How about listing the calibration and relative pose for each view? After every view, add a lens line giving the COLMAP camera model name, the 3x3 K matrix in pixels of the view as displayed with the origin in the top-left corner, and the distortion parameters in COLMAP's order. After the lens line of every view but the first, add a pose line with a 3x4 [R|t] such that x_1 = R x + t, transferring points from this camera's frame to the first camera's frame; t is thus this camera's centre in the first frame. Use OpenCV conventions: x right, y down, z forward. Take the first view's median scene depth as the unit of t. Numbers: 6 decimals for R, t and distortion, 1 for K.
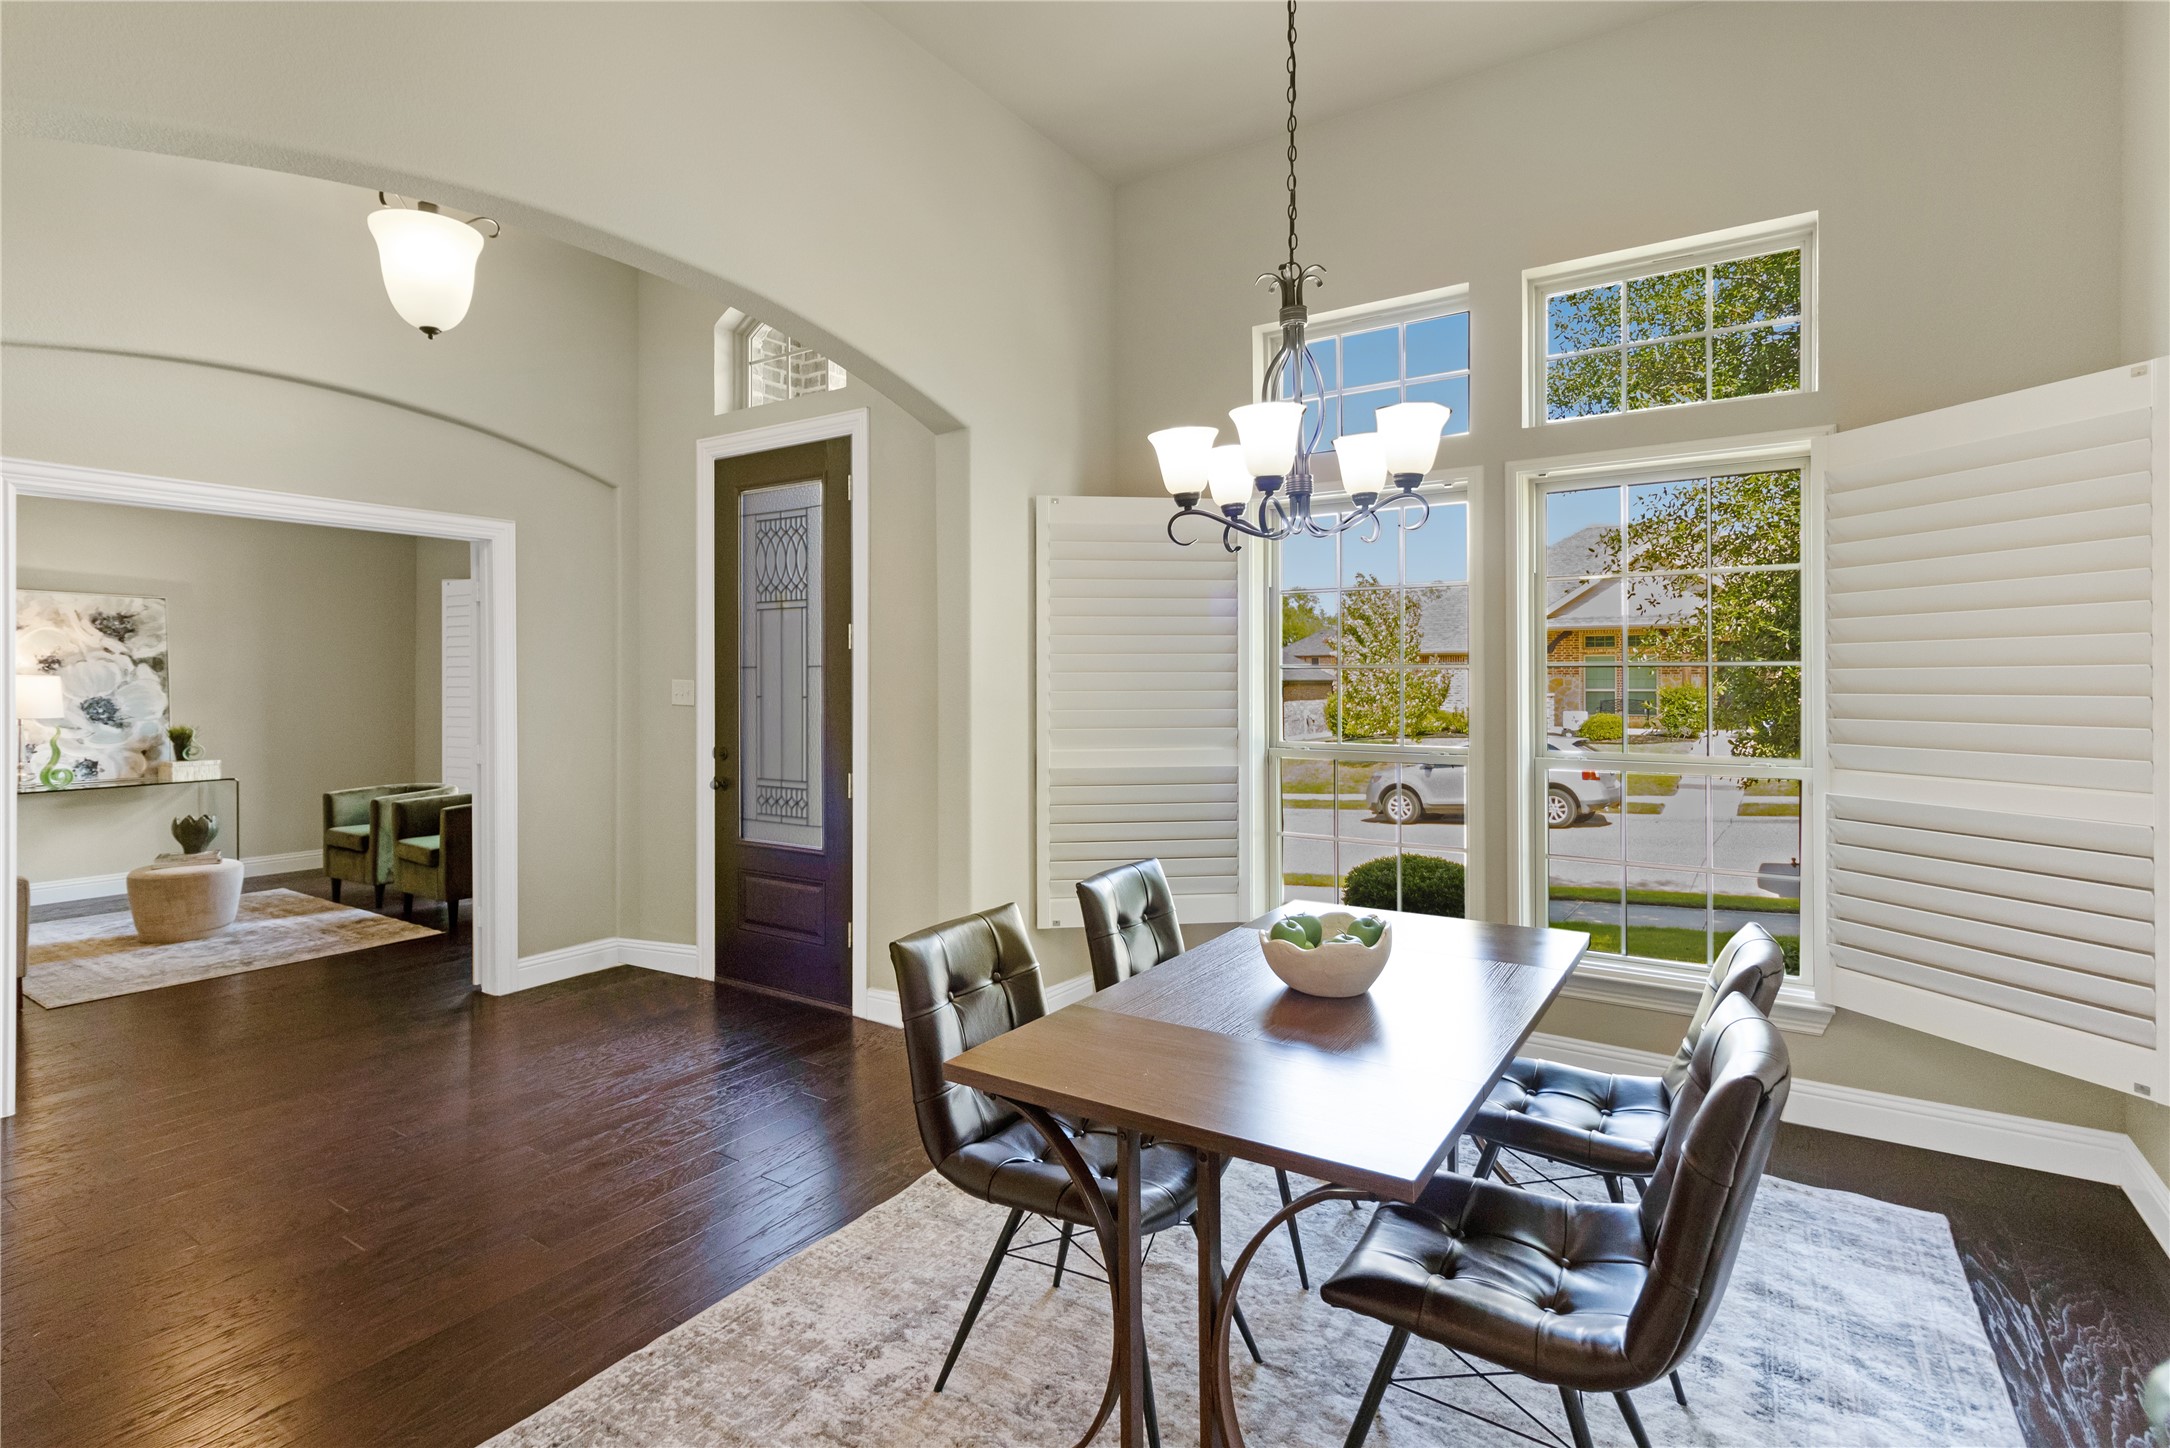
lens RADIAL K [[1021.7, 0, 1077.1], [0, 1021.7, 688.1], [0, 0, 1]] dist [-0.000809, 0.000517]
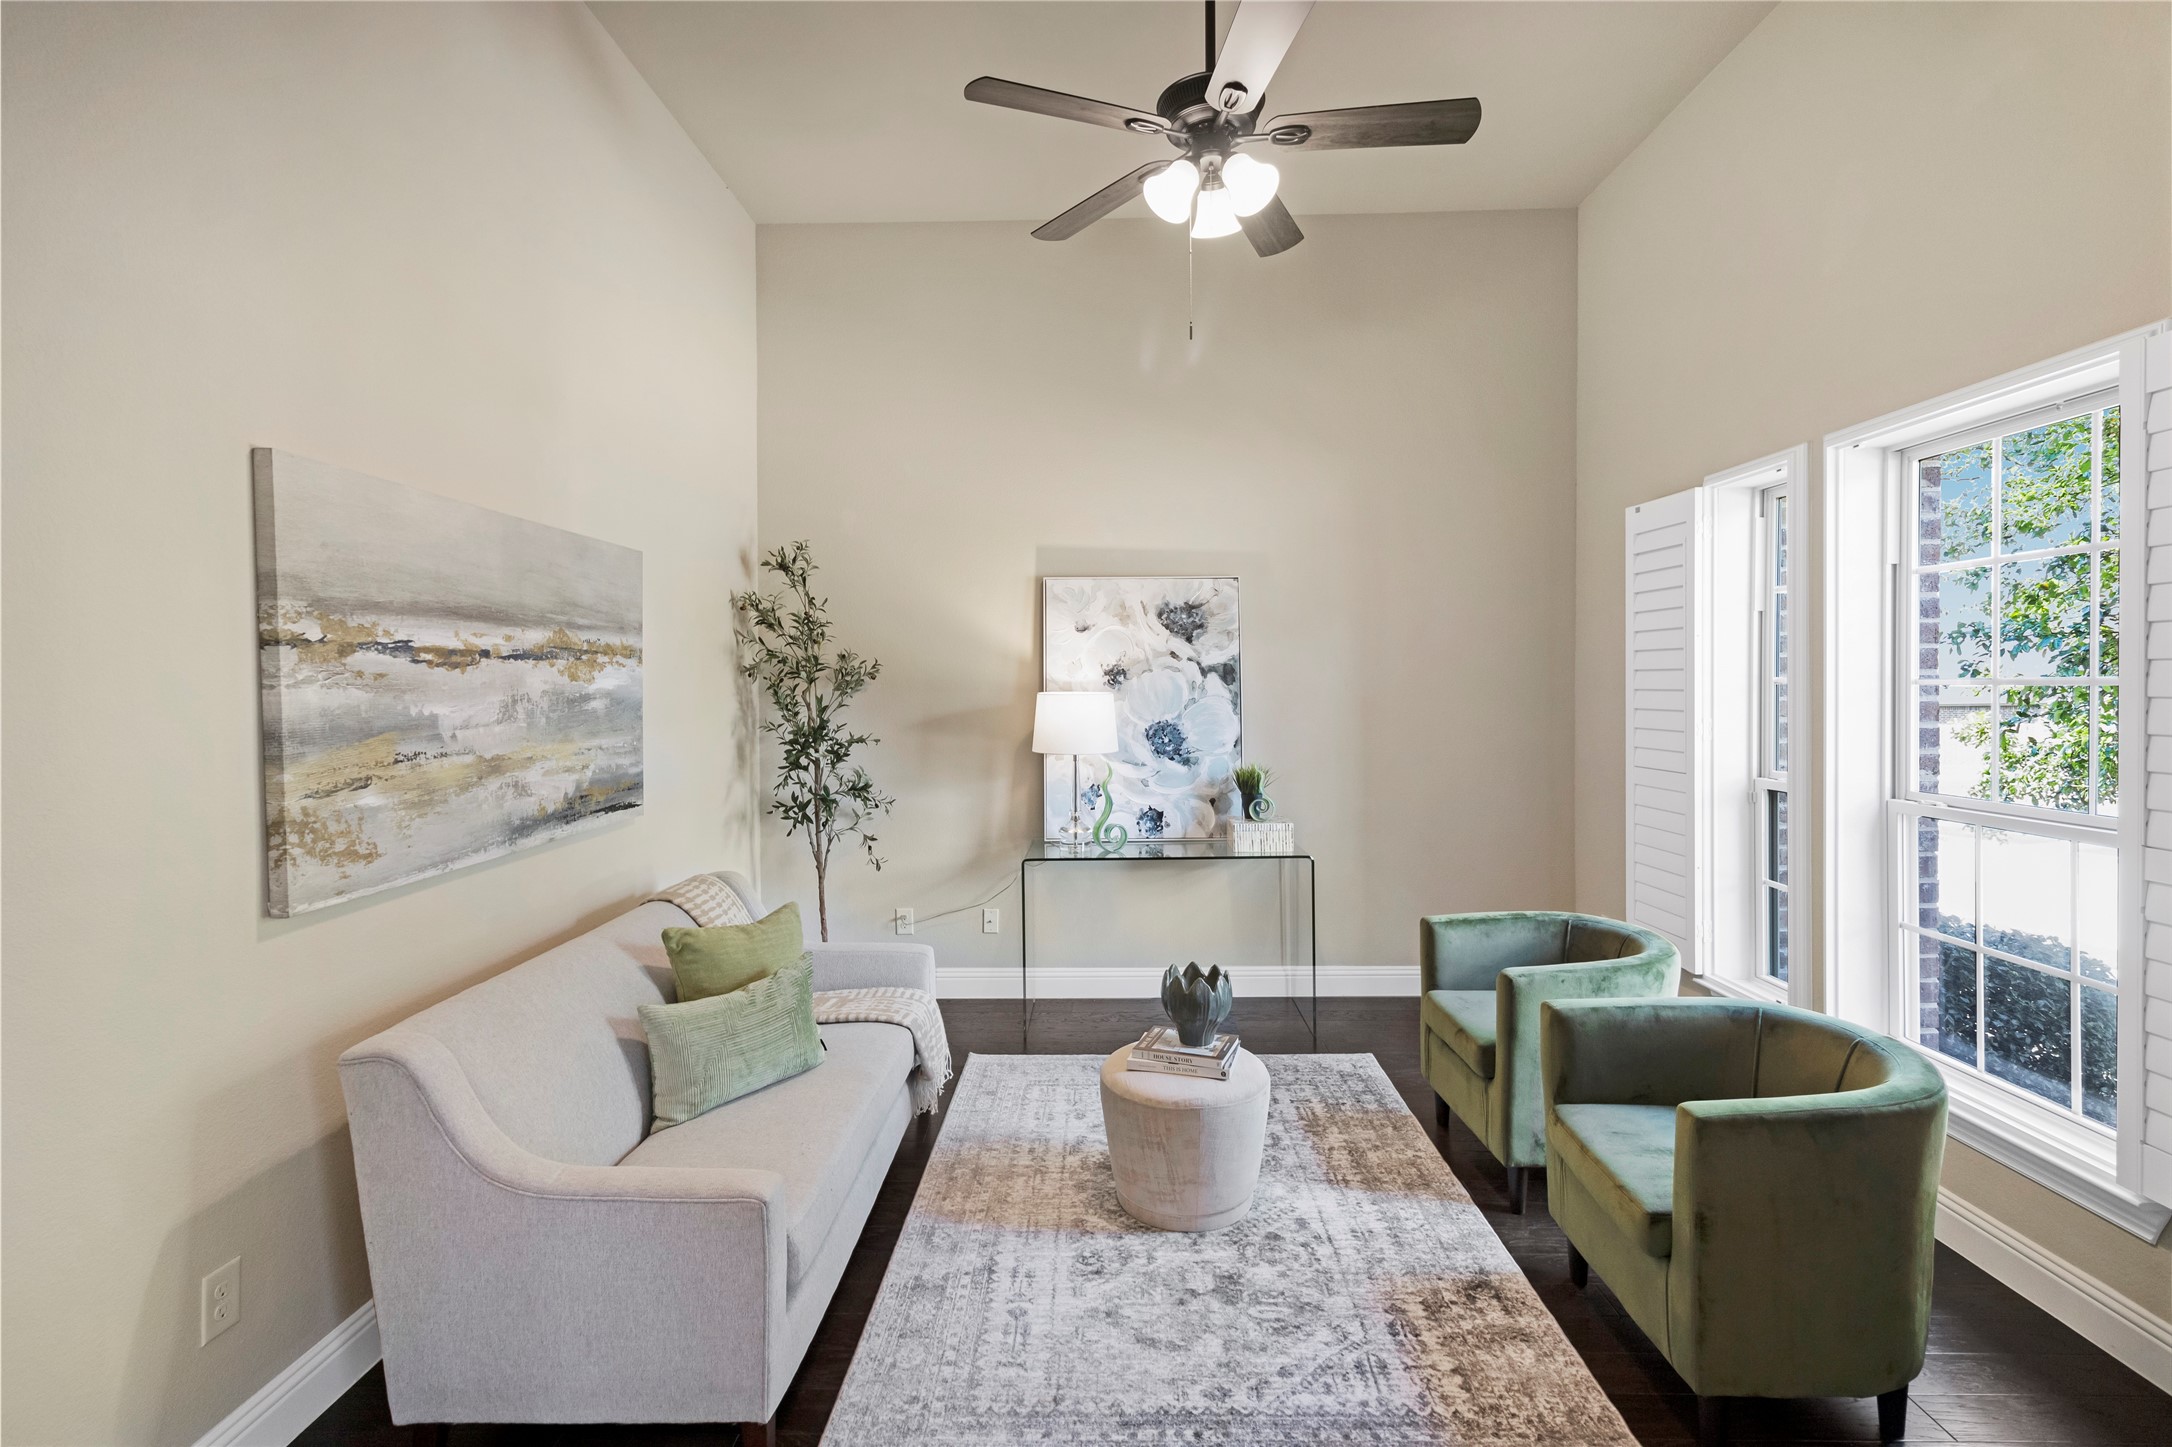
lens RADIAL K [[1022.6, 0, 1078.1], [0, 1022.6, 687.6], [0, 0, 1]] dist [-0.000809, 0.000517]
pose [[0.531338, 0.002576, -0.847156, -0.380471], [0.002608, 0.999986, 0.004676, -0.017947], [0.847156, -0.004694, 0.531324, 0.562598]]
